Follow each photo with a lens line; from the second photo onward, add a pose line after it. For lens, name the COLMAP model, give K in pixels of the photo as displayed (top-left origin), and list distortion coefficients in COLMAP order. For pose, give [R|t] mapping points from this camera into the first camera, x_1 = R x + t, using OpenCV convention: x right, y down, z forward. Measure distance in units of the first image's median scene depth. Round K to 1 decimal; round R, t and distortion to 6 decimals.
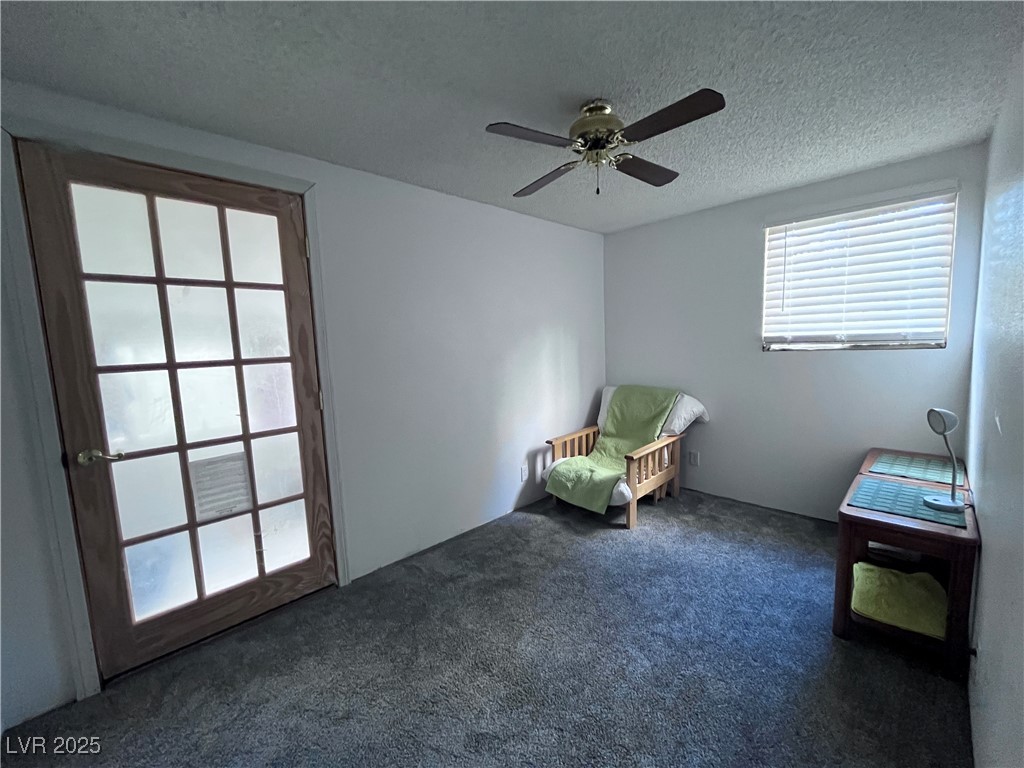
lens RADIAL K [[413.1, 0, 506.5], [0, 413.1, 383.7], [0, 0, 1]] dist [-0.007029, 0.000573]
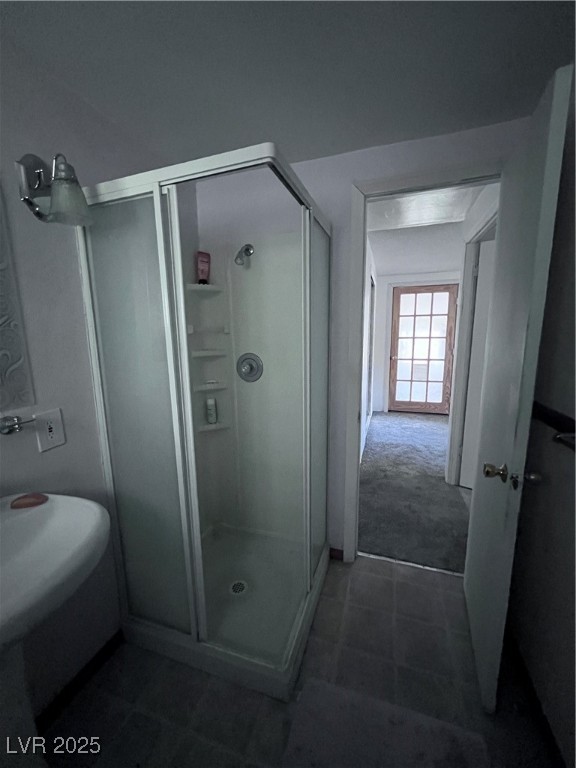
lens RADIAL K [[309.8, 0, 286.0], [0, 309.8, 385.9], [0, 0, 1]] dist [-0.007029, 0.000573]
pose [[0.438119, 0.172930, -0.882126, 1.249510], [-0.102748, 0.984523, 0.141973, 0.106652], [0.893025, 0.028436, 0.449107, -1.307448]]
